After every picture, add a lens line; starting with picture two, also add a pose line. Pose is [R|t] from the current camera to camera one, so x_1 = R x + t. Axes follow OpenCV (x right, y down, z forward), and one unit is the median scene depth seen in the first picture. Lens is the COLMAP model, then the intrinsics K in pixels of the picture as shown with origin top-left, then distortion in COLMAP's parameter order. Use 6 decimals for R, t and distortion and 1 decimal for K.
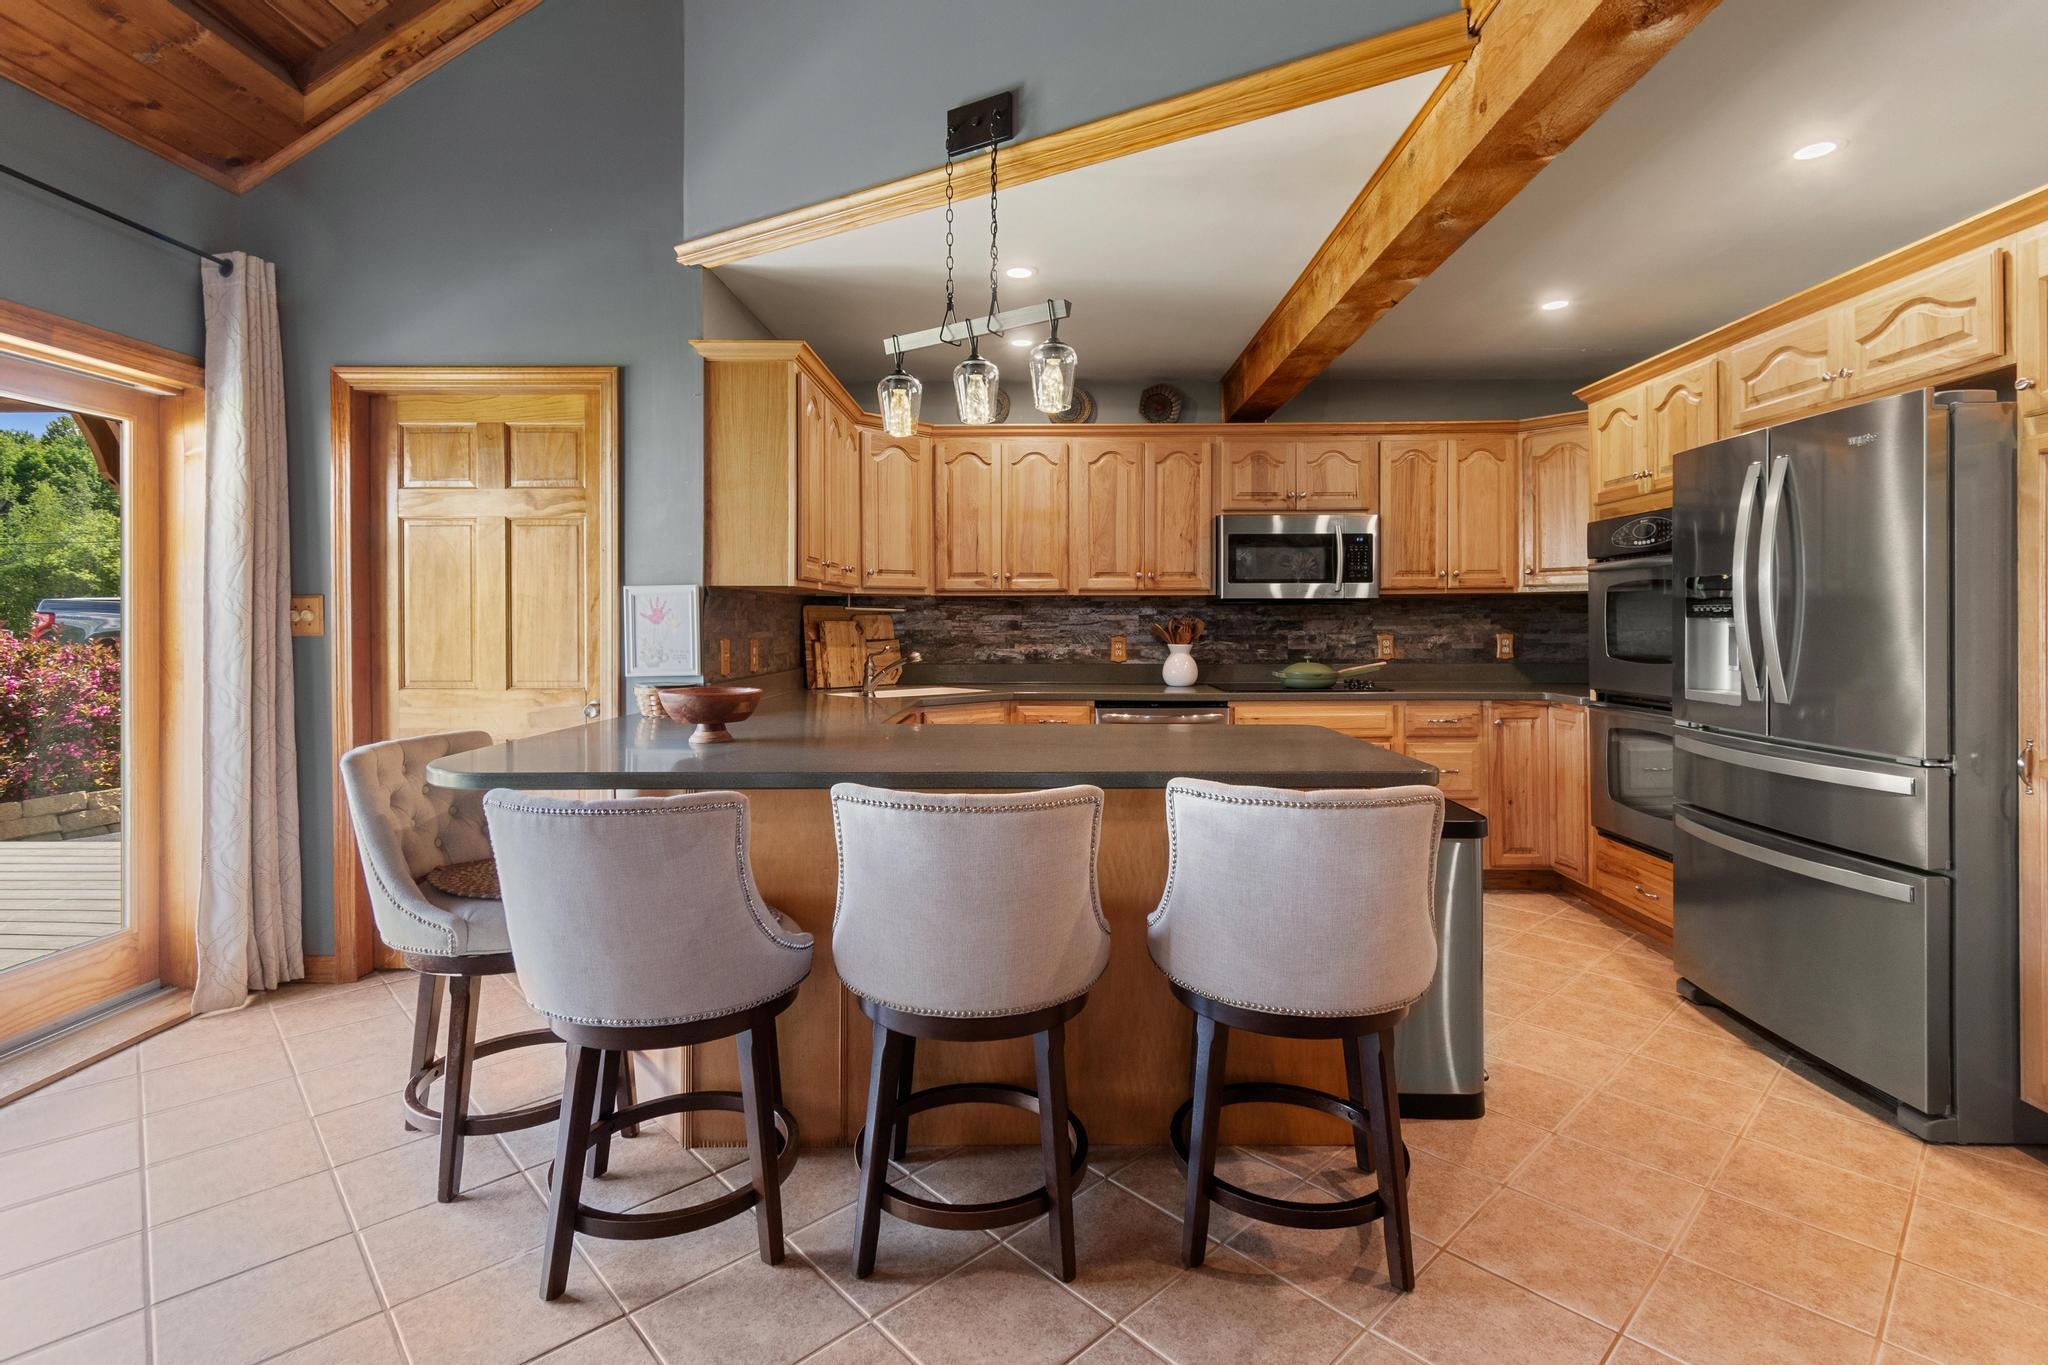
lens RADIAL K [[951.1, 0, 1040.4], [0, 951.1, 616.9], [0, 0, 1]] dist [0.000944, -0.000446]
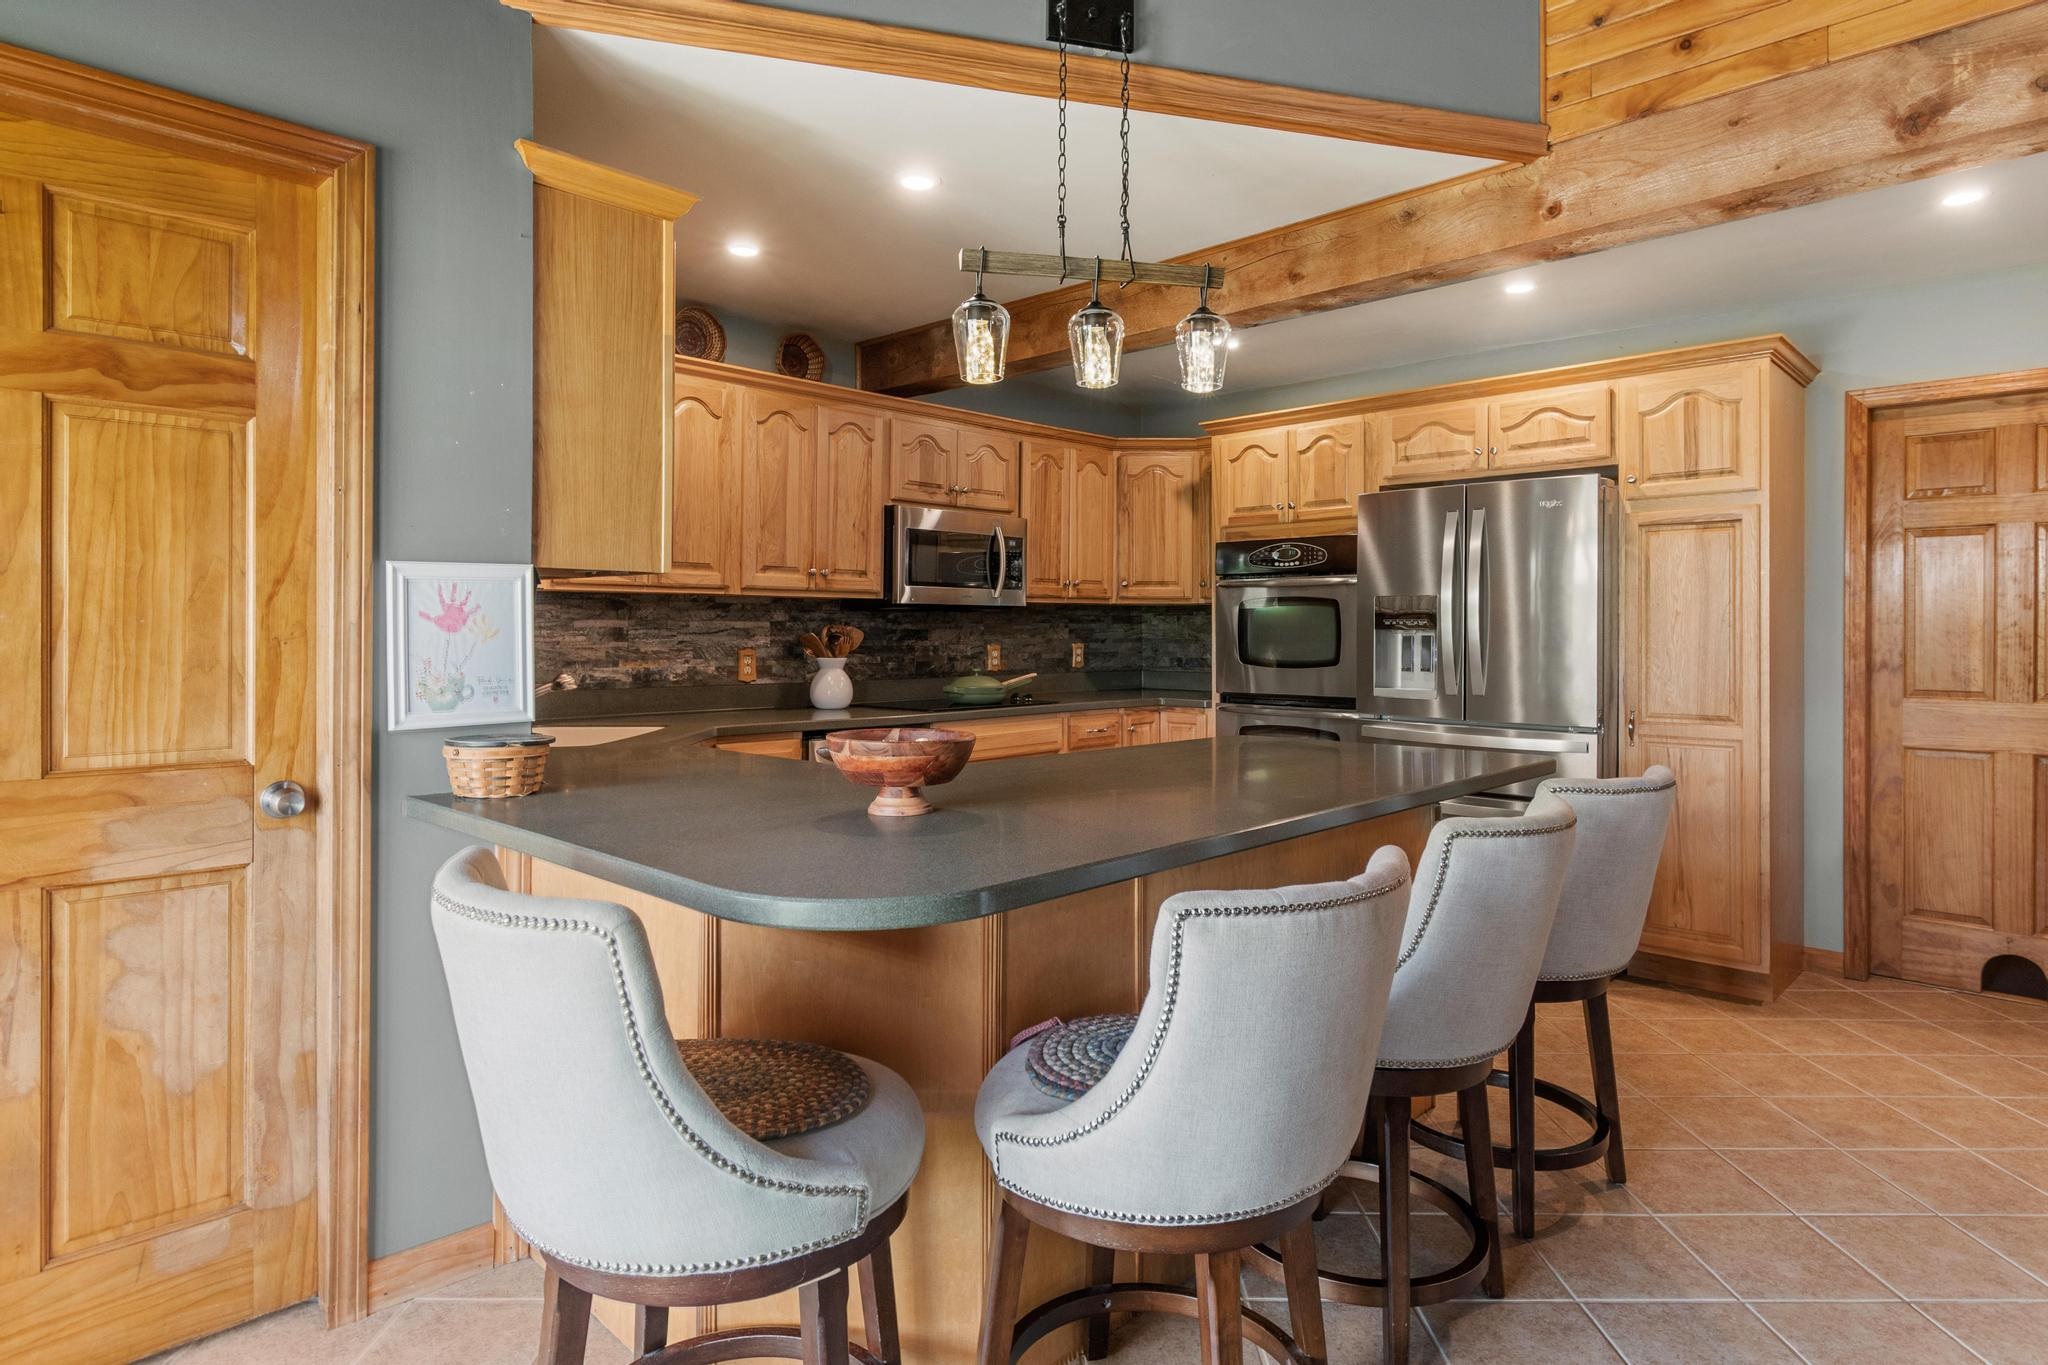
lens RADIAL K [[1111.4, 0, 1030.1], [0, 1111.4, 654.1], [0, 0, 1]] dist [-0.000982, -0.006753]
pose [[0.692598, -0.011636, 0.721230, -0.456908], [-0.008316, 0.999675, 0.024115, 0.001236], [-0.721275, -0.022700, 0.692276, 0.220262]]
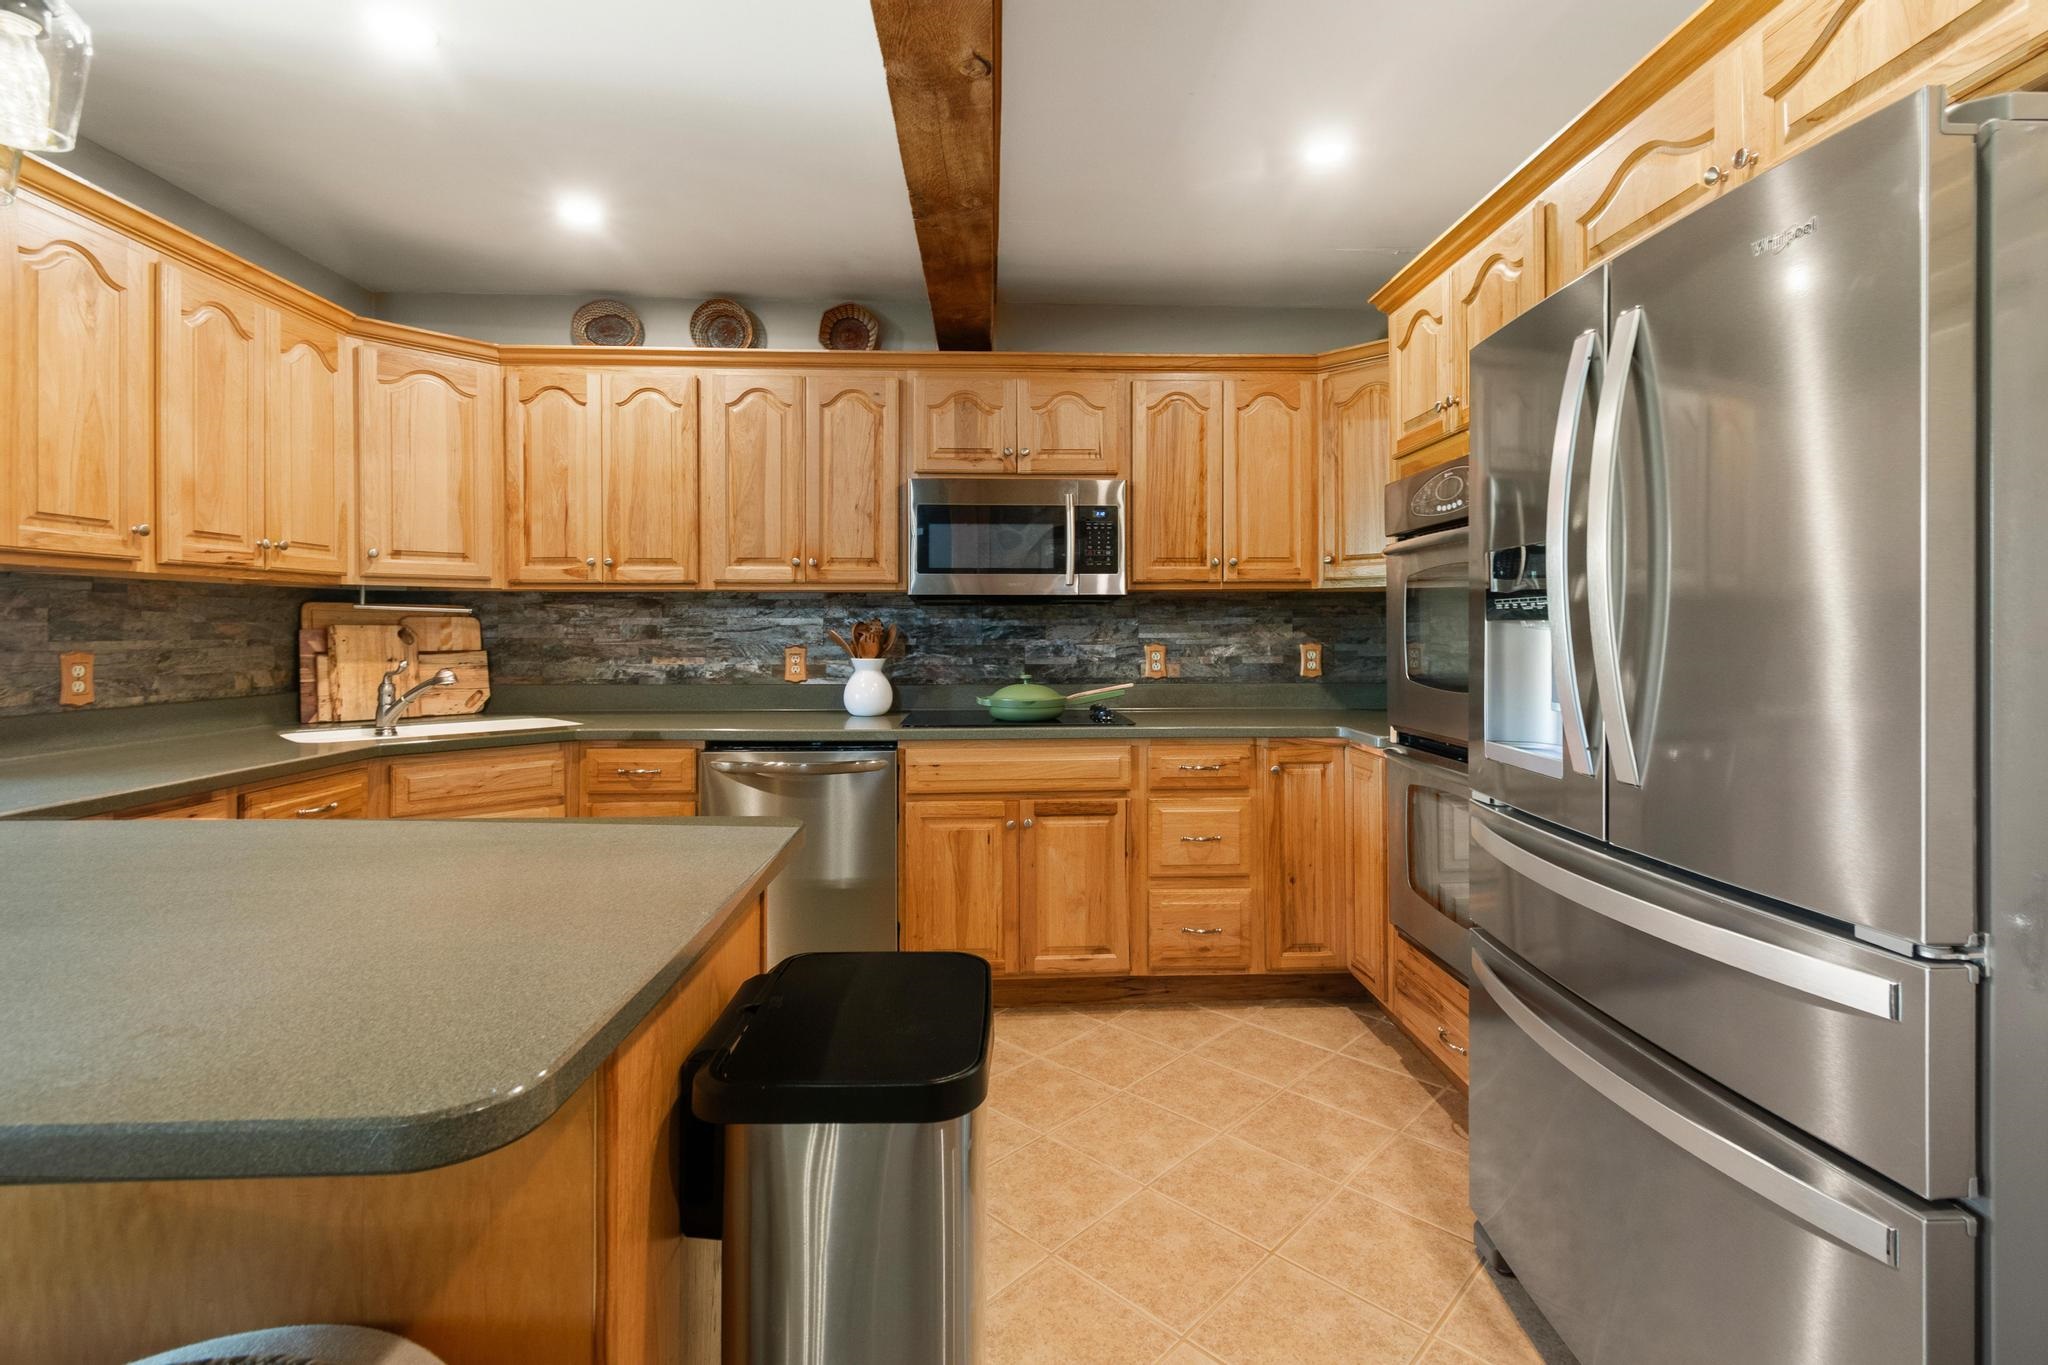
lens RADIAL K [[951.1, 0, 1018.4], [0, 951.1, 620.1], [0, 0, 1]] dist [0.000944, -0.000446]
pose [[0.998709, 0.002134, 0.050756, 0.238777], [-0.001962, 0.999992, -0.003442, 0.002089], [-0.050763, 0.003338, 0.998705, 0.282747]]
